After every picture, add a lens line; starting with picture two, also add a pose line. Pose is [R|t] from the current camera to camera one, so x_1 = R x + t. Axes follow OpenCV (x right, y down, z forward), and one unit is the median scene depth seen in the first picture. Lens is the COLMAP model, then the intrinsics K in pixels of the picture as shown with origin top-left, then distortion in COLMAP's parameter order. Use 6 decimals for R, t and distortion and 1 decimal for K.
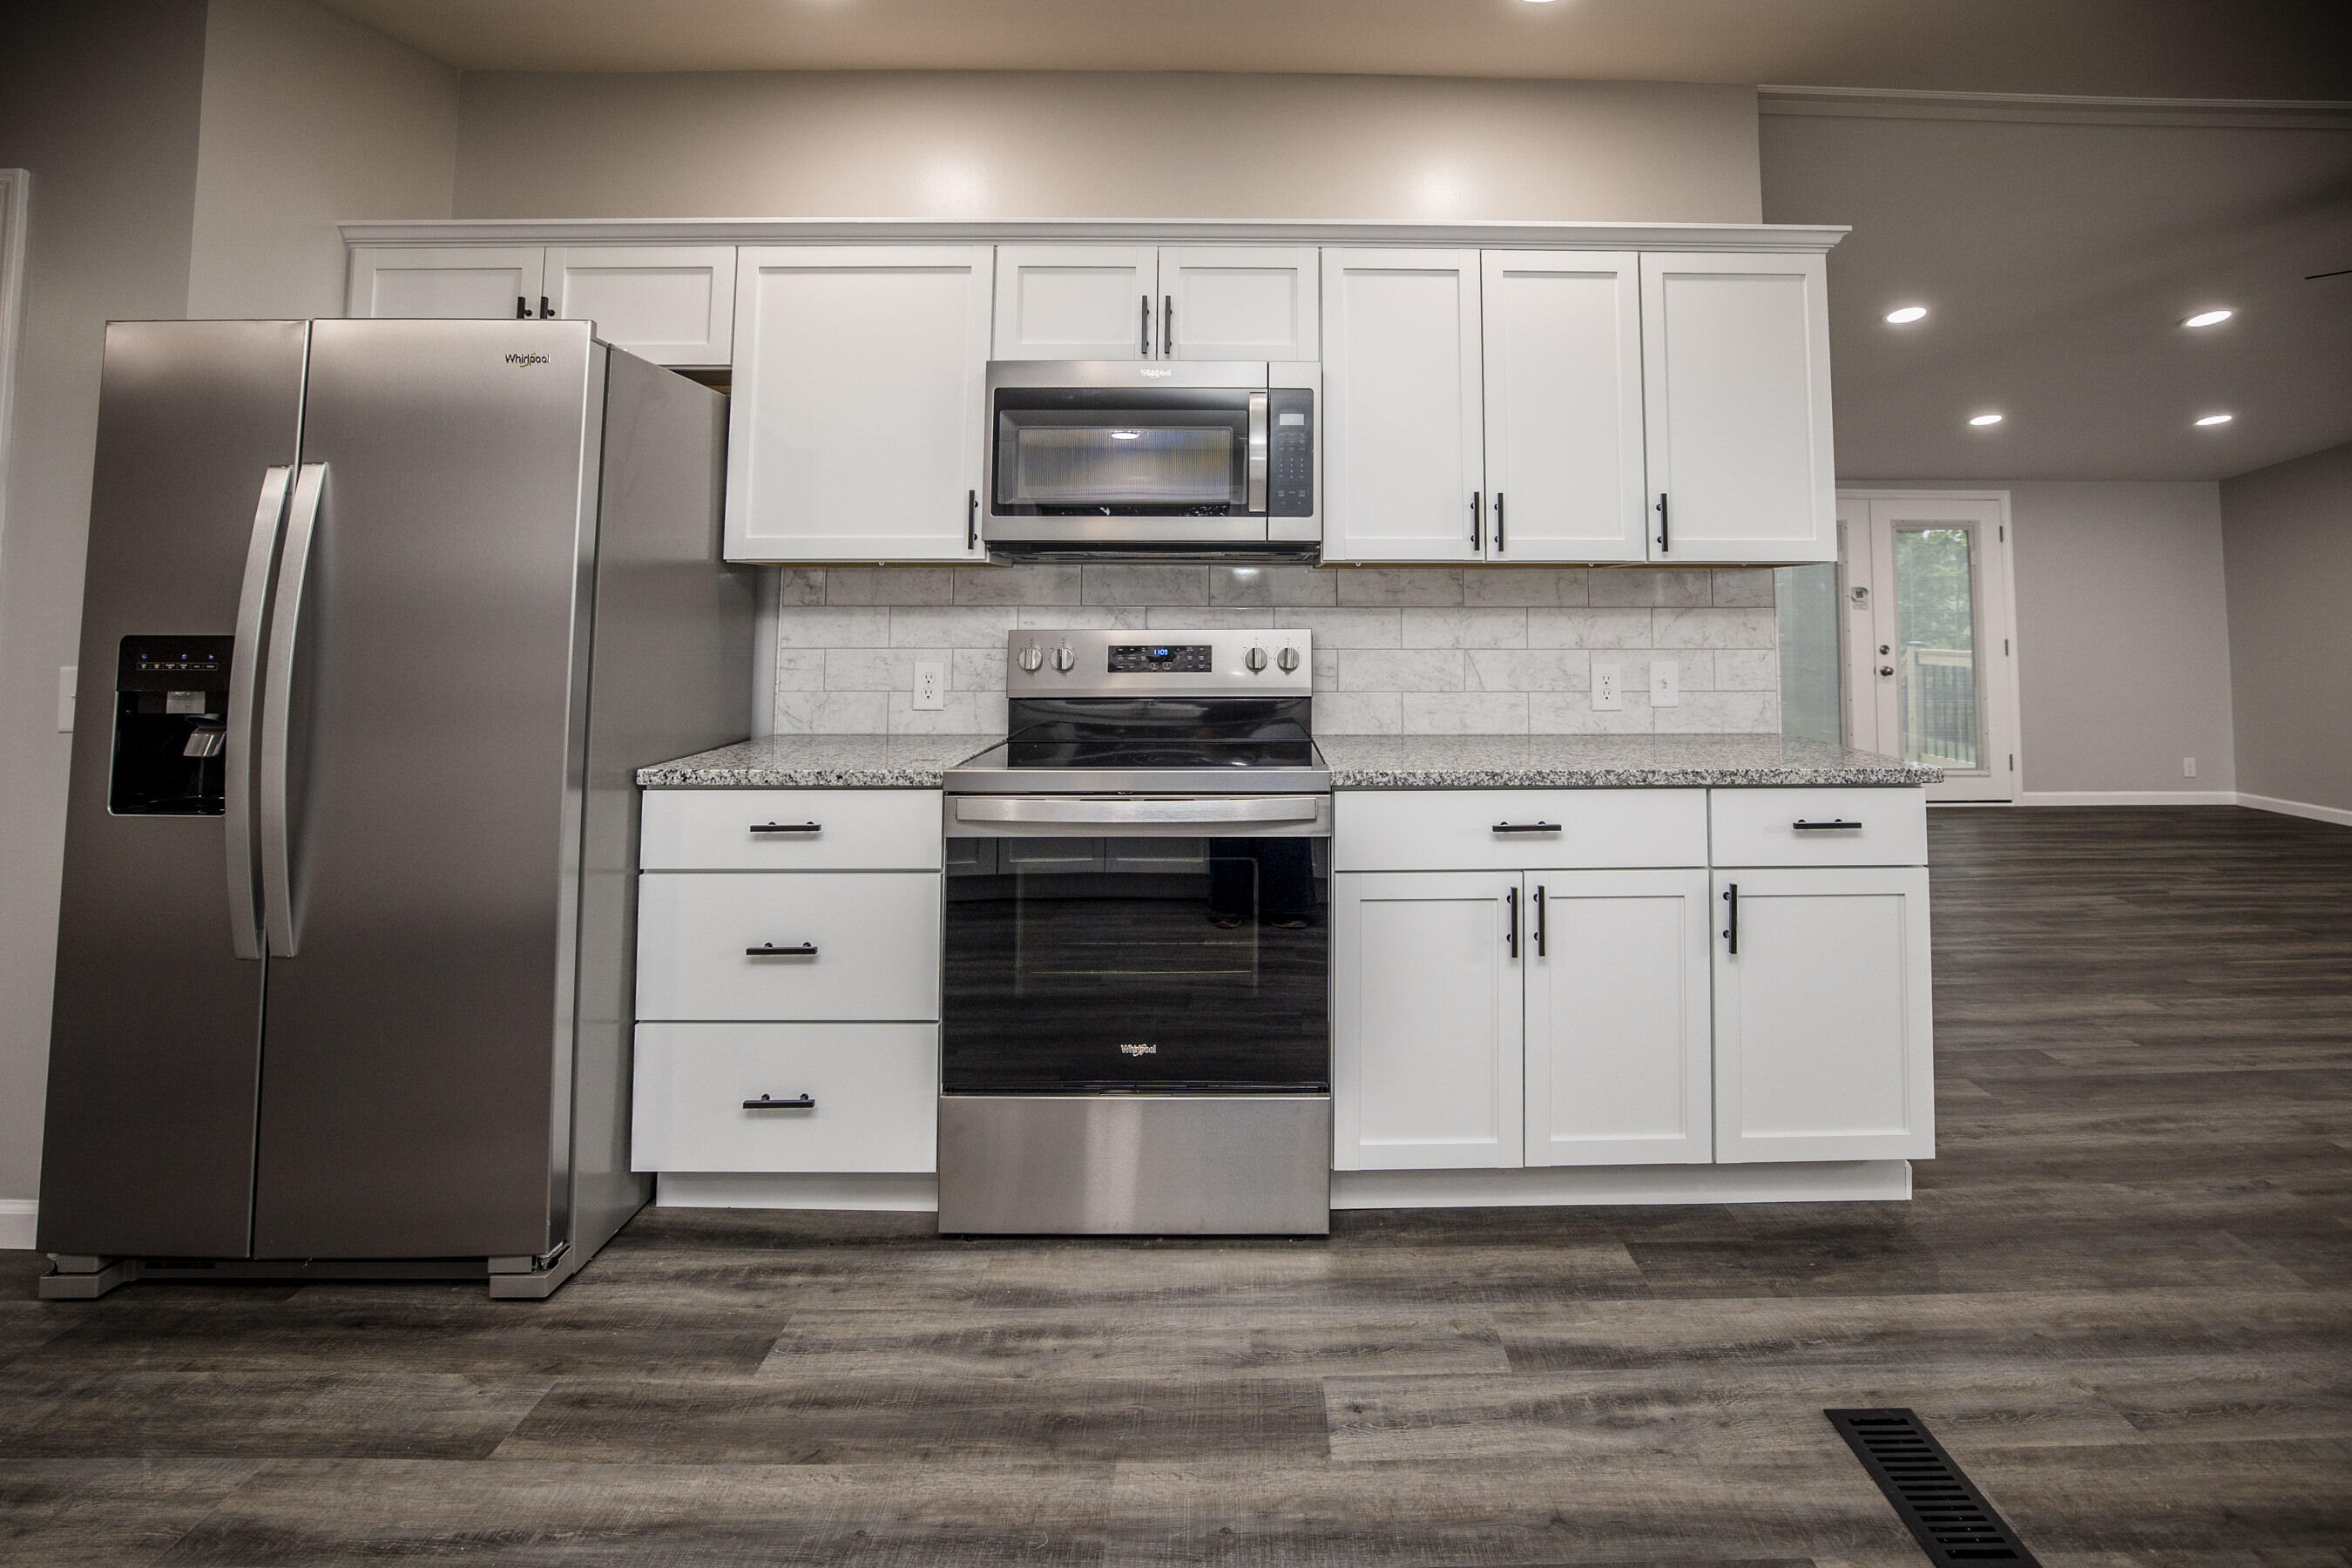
lens RADIAL K [[1066.5, 0, 1256.4], [0, 1066.5, 576.1], [0, 0, 1]] dist [-0.023255, 0.002558]
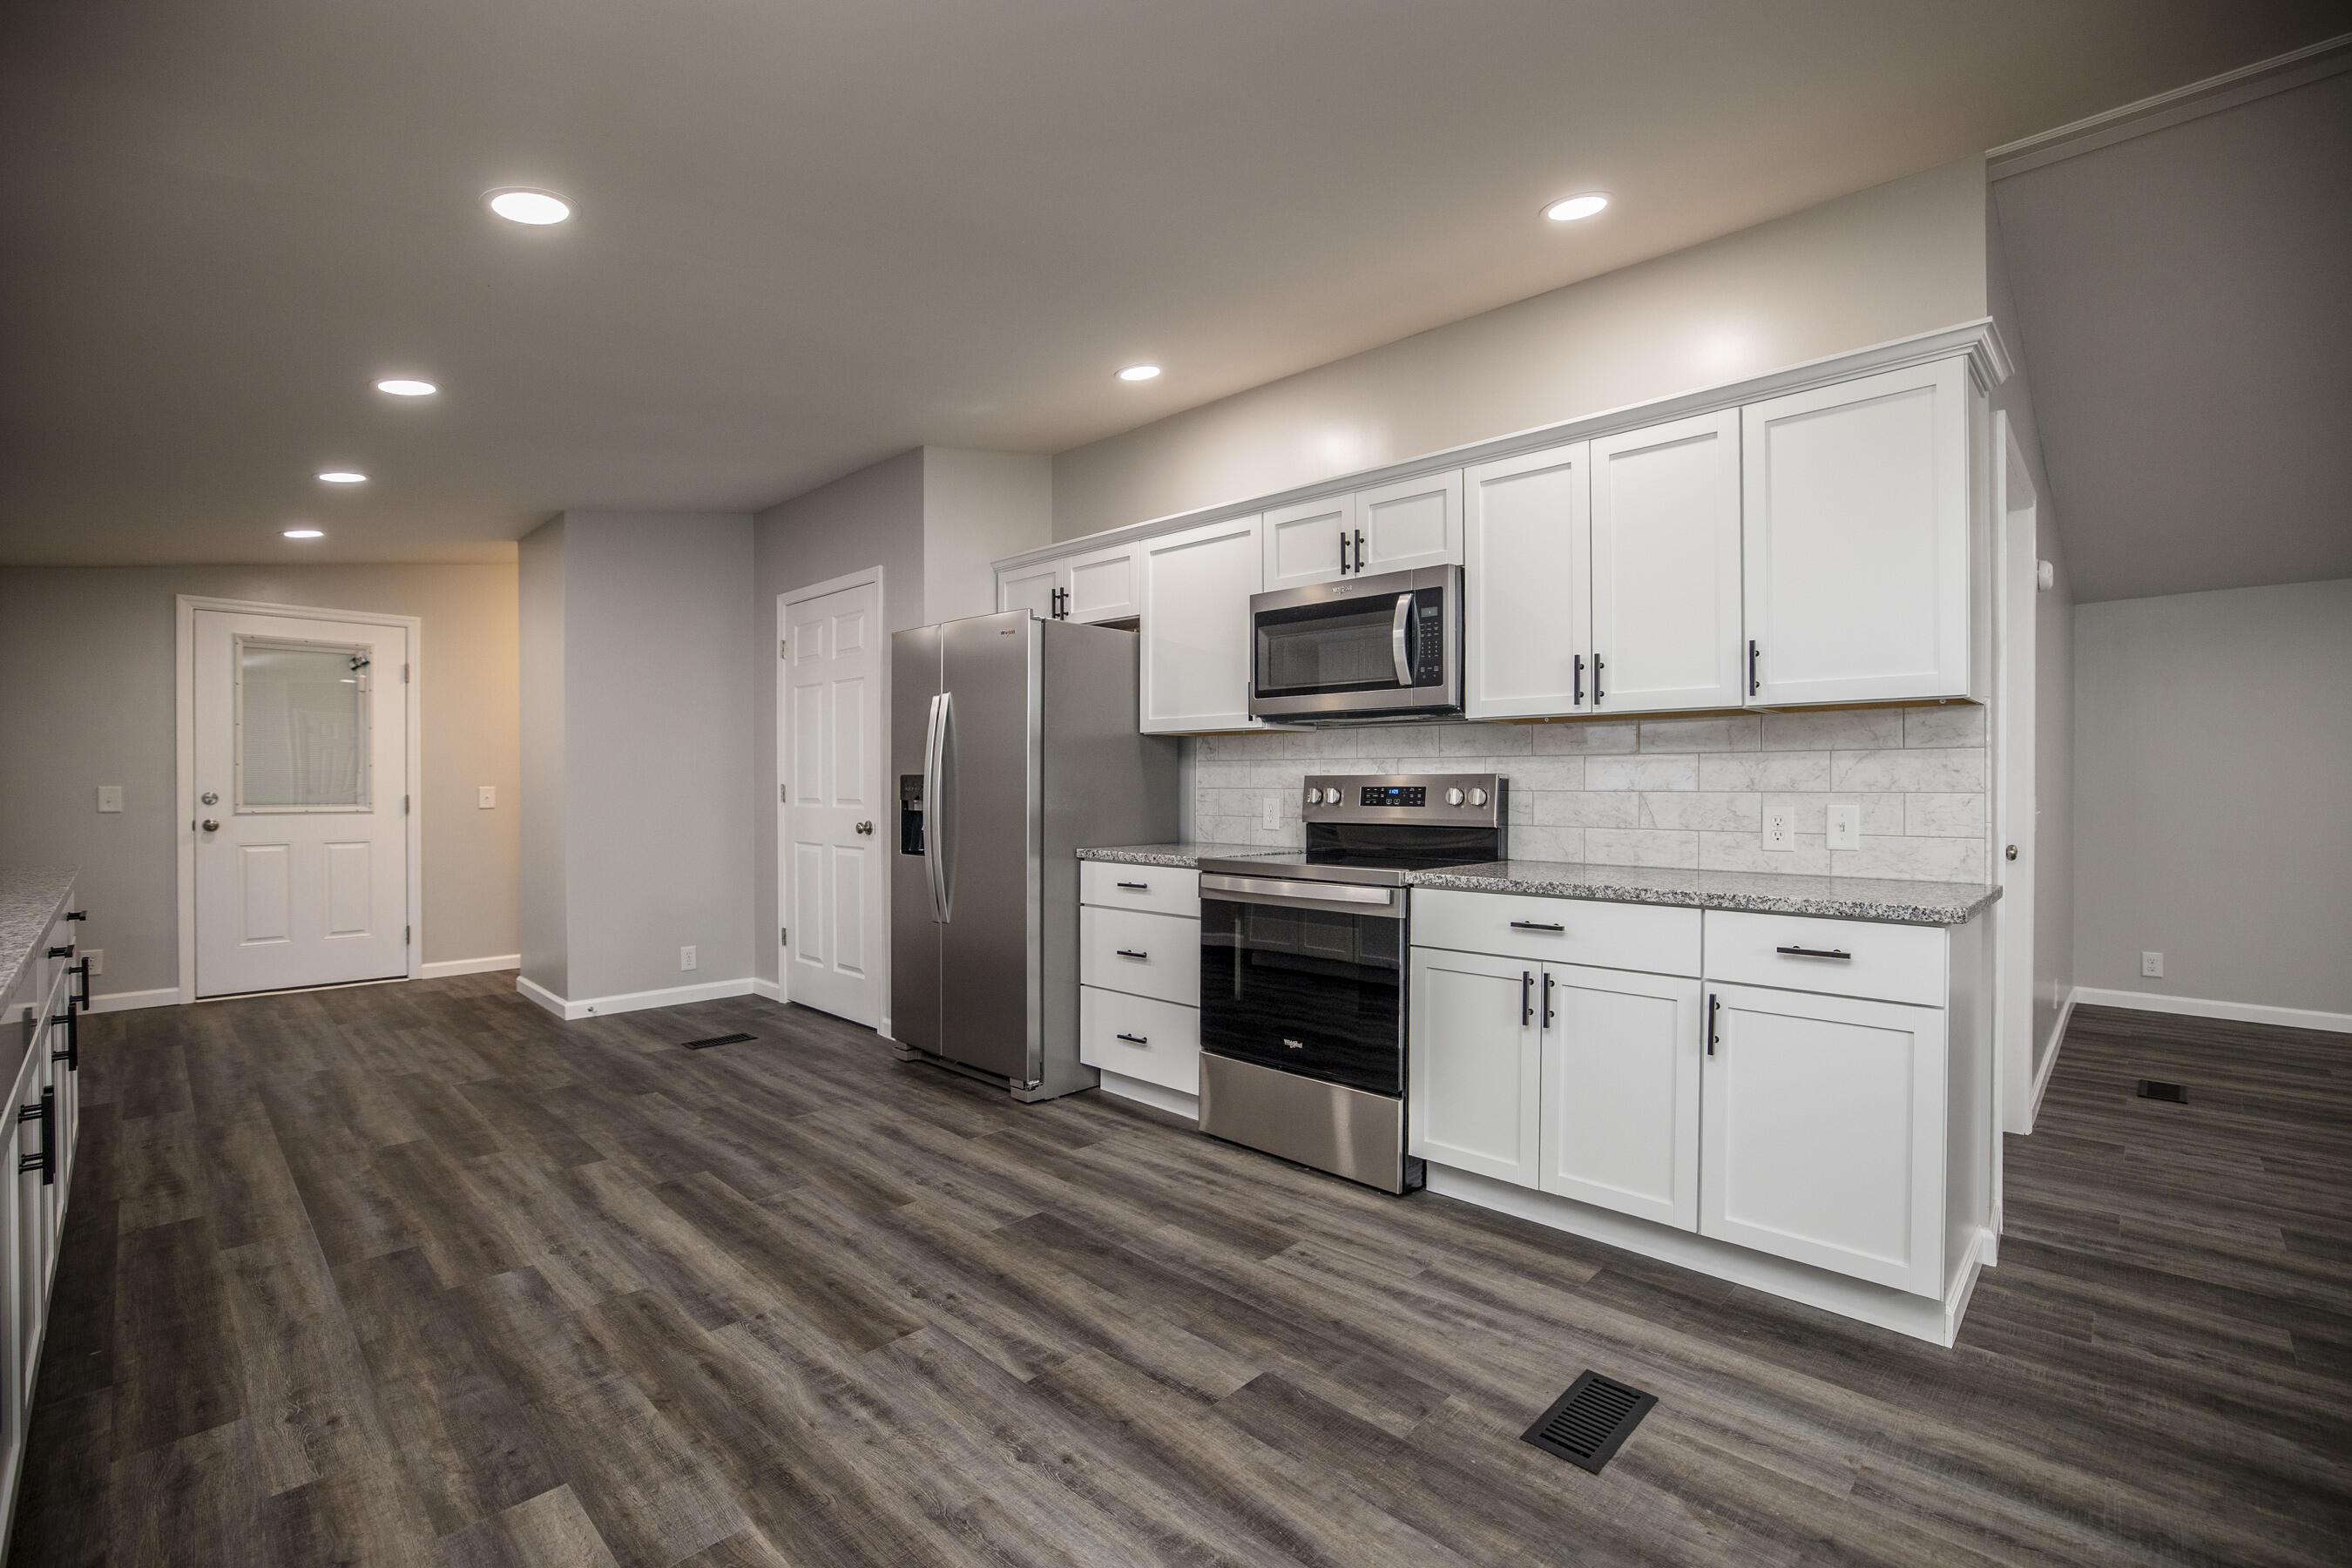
lens RADIAL K [[1038.5, 0, 1170.3], [0, 1038.5, 790.0], [0, 0, 1]] dist [-0.032150, 0.009107]
pose [[0.707023, 0.005410, -0.707170, 0.805616], [0.026430, 0.999070, 0.034068, 0.022059], [0.706697, -0.042778, 0.706222, -0.167212]]
